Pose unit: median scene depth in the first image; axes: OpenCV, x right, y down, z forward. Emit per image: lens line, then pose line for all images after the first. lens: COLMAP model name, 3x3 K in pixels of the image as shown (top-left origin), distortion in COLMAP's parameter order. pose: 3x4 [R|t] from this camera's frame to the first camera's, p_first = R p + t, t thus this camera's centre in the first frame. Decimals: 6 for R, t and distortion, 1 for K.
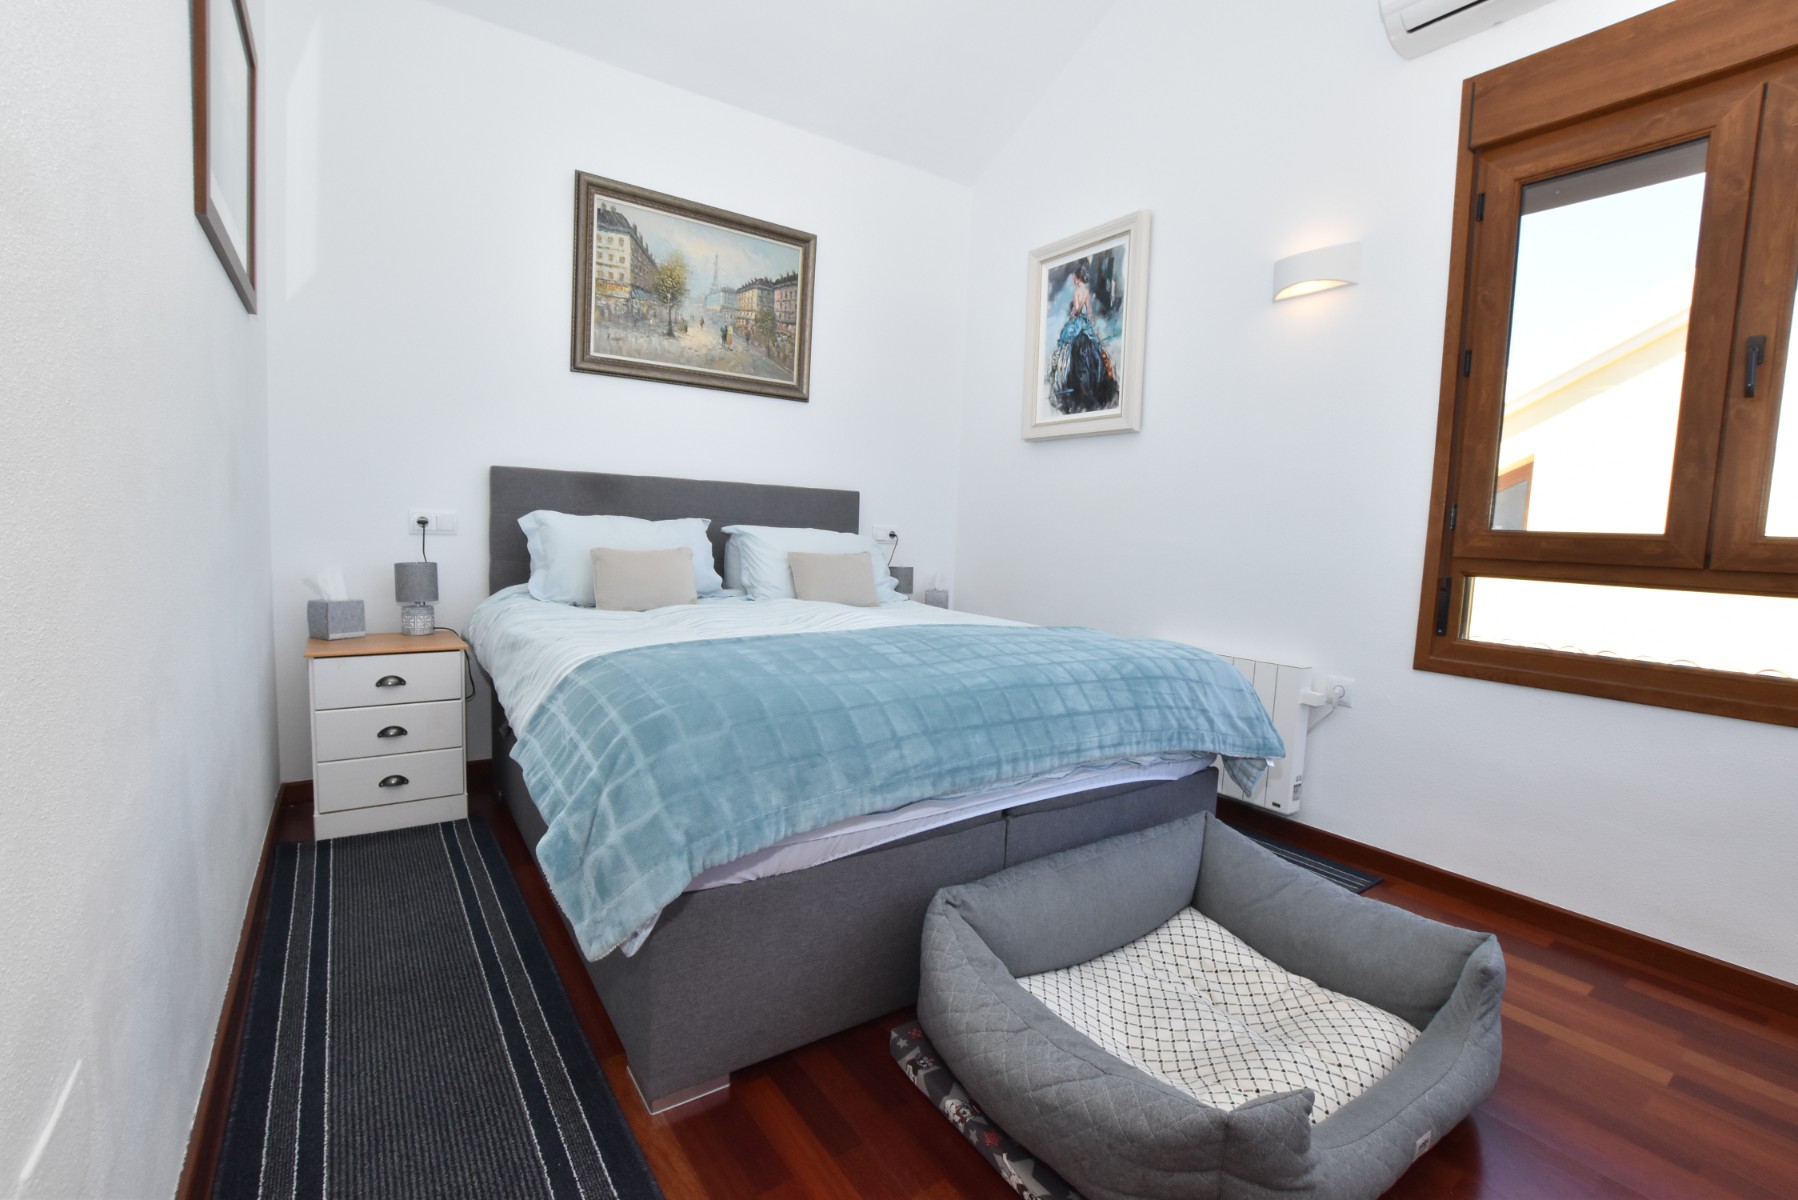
lens RADIAL K [[793.4, 0, 892.3], [0, 793.4, 597.8], [0, 0, 1]] dist [-0.036411, 0.007107]
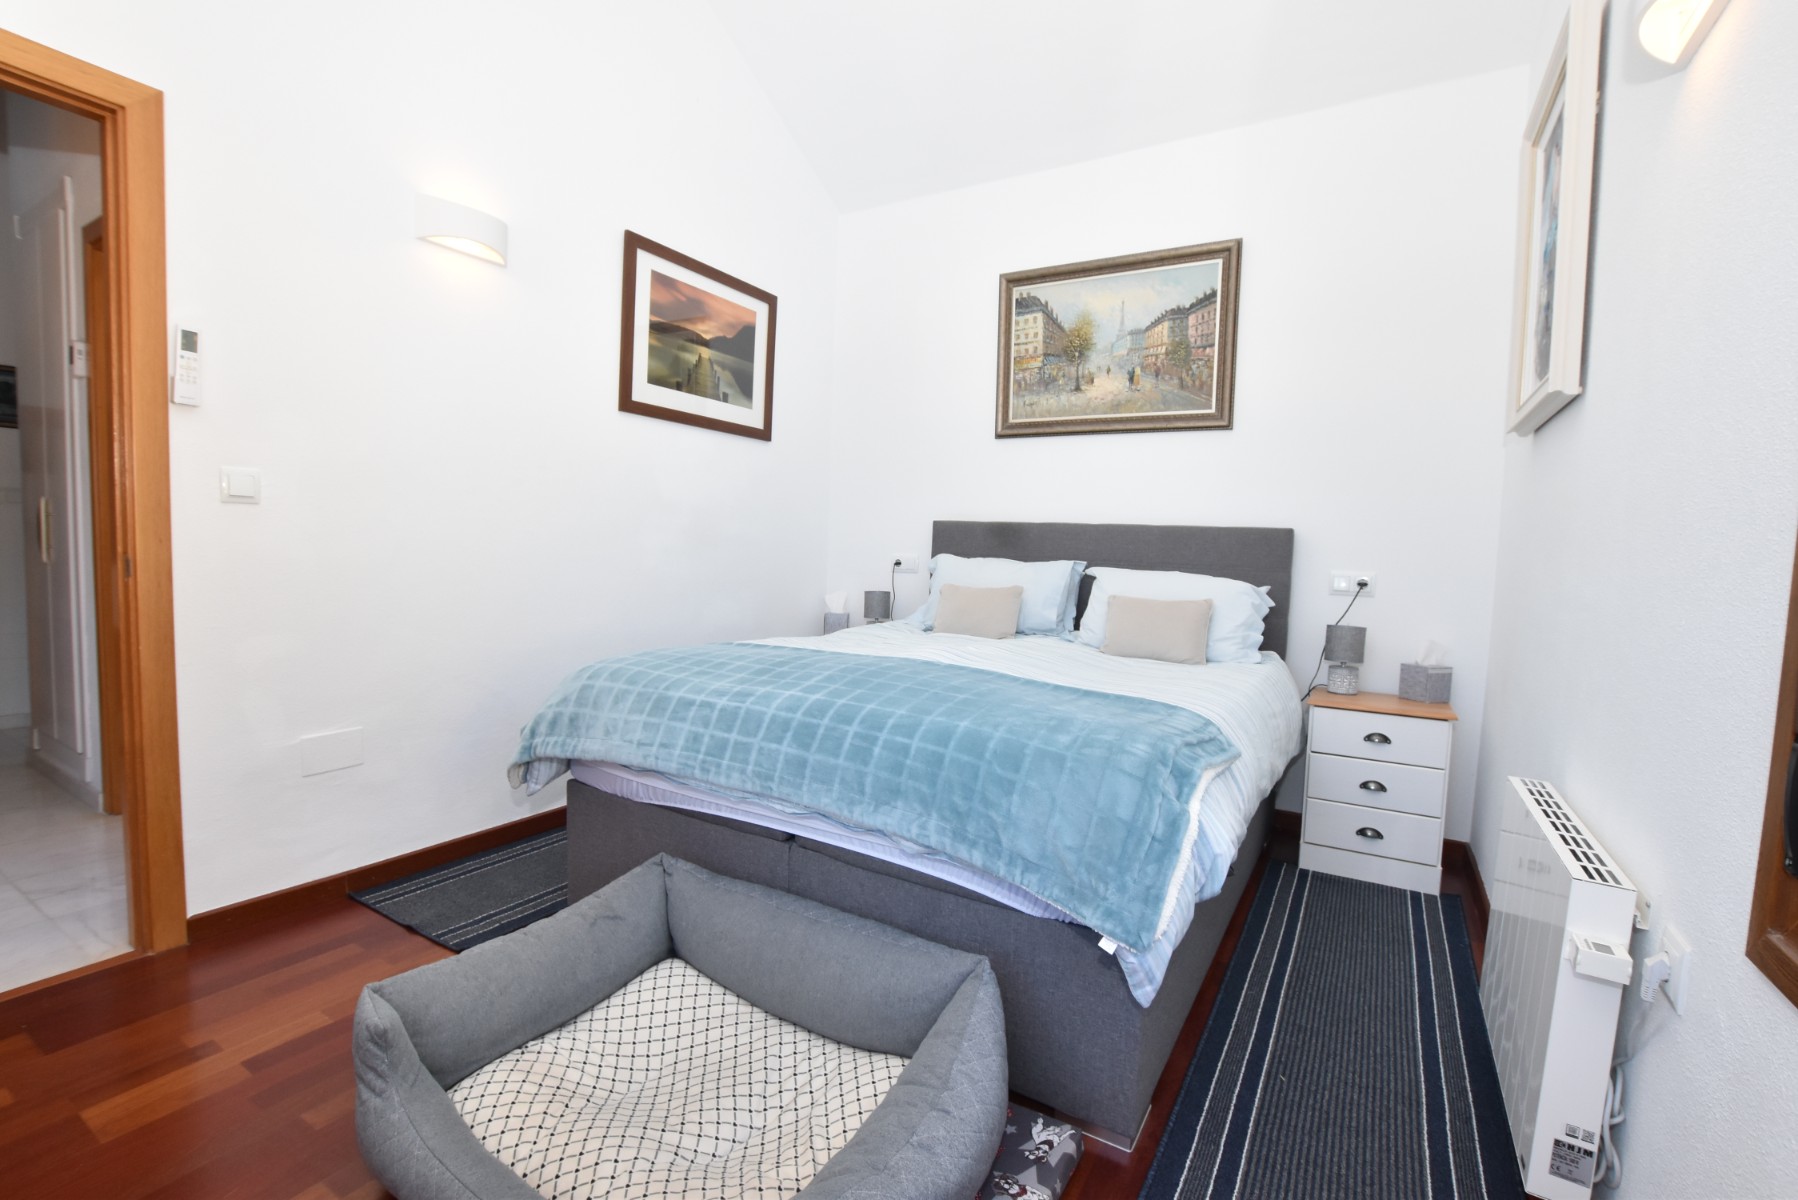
lens RADIAL K [[793.4, 0, 906.4], [0, 793.4, 596.7], [0, 0, 1]] dist [-0.036411, 0.007107]
pose [[0.415011, 0.032574, -0.909233, 0.602539], [-0.098506, 0.995093, -0.009313, -0.021815], [0.904468, 0.093430, 0.416183, 0.370134]]
